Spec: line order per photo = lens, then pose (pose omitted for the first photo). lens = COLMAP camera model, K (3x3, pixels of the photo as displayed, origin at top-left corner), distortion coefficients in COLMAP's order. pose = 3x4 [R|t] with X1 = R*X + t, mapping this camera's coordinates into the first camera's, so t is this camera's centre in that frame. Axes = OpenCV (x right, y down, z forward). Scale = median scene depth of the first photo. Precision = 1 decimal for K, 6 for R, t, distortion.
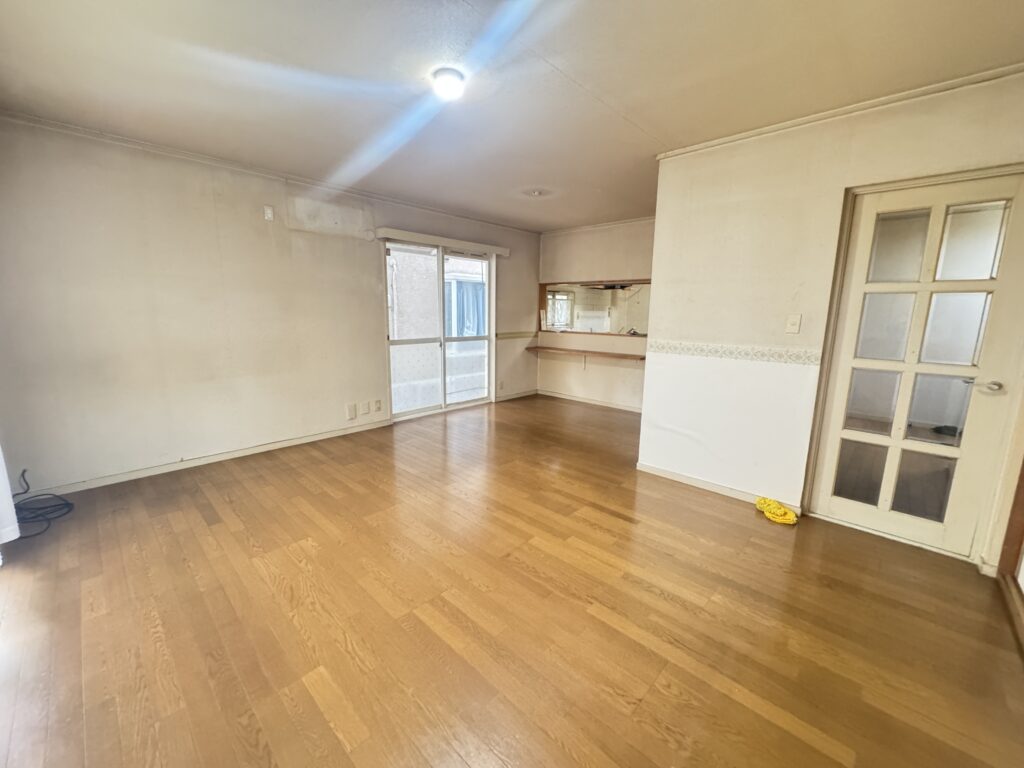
lens RADIAL K [[408.7, 0, 514.9], [0, 408.7, 383.0], [0, 0, 1]] dist [-0.001863, 0.000441]
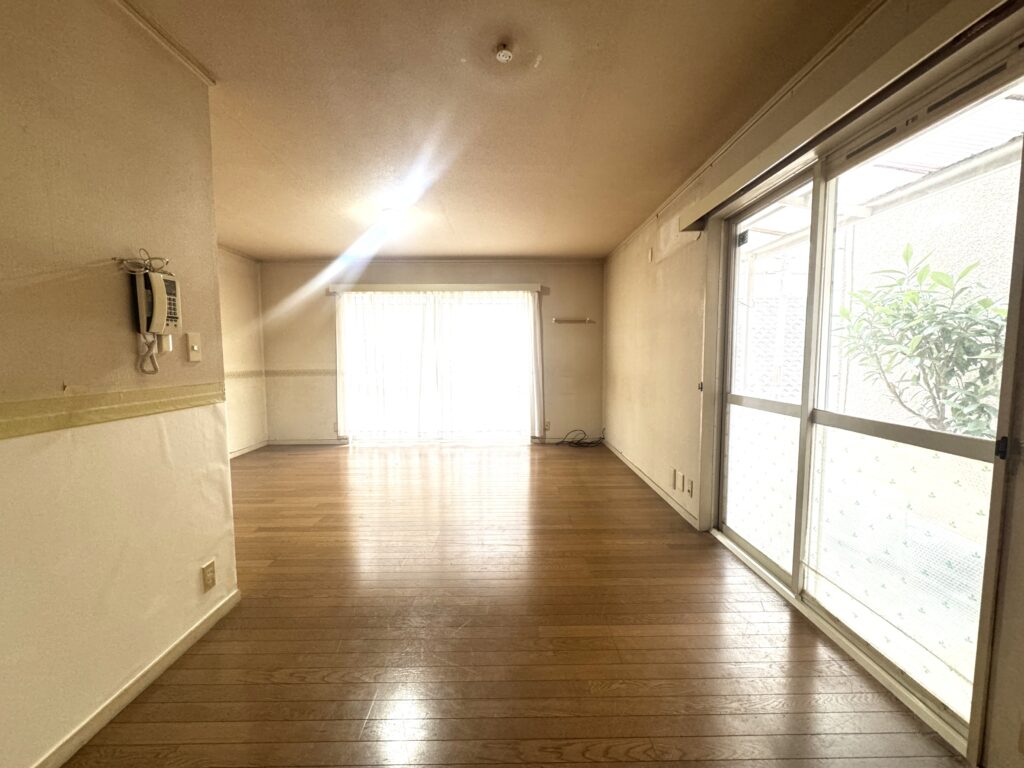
lens RADIAL K [[408.7, 0, 509.9], [0, 408.7, 385.8], [0, 0, 1]] dist [-0.001863, 0.000441]
pose [[-0.725274, 0.039819, -0.687308, 0.411513], [-0.127327, 0.973346, 0.190751, -0.250692], [0.676584, 0.225860, -0.700872, 1.607757]]
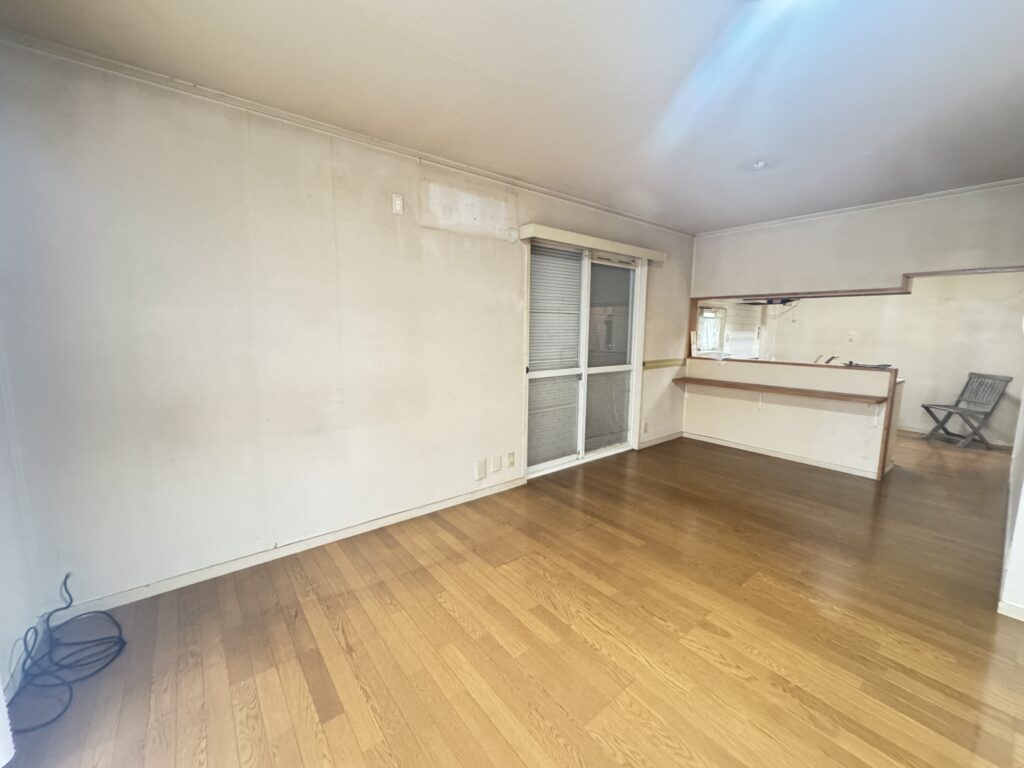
lens RADIAL K [[408.7, 0, 514.8], [0, 408.7, 383.7], [0, 0, 1]] dist [-0.001863, 0.000441]
pose [[0.990397, 0.016012, -0.137324, -0.298390], [-0.021509, 0.999022, -0.038644, -0.073260], [0.136571, 0.041226, 0.989772, 0.328789]]
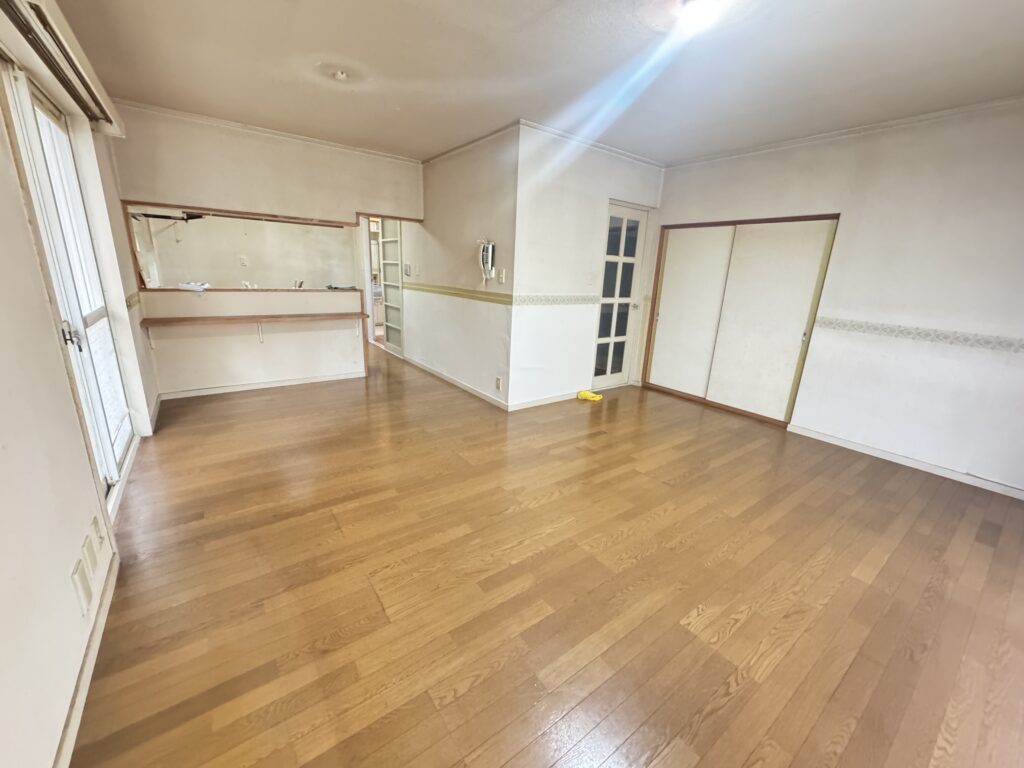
lens RADIAL K [[408.7, 0, 510.3], [0, 408.7, 382.8], [0, 0, 1]] dist [-0.001863, 0.000441]
pose [[0.179274, -0.266935, 0.946893, -0.743562], [0.132311, 0.960284, 0.245660, -0.141365], [-0.974861, 0.081244, 0.207473, 0.753020]]
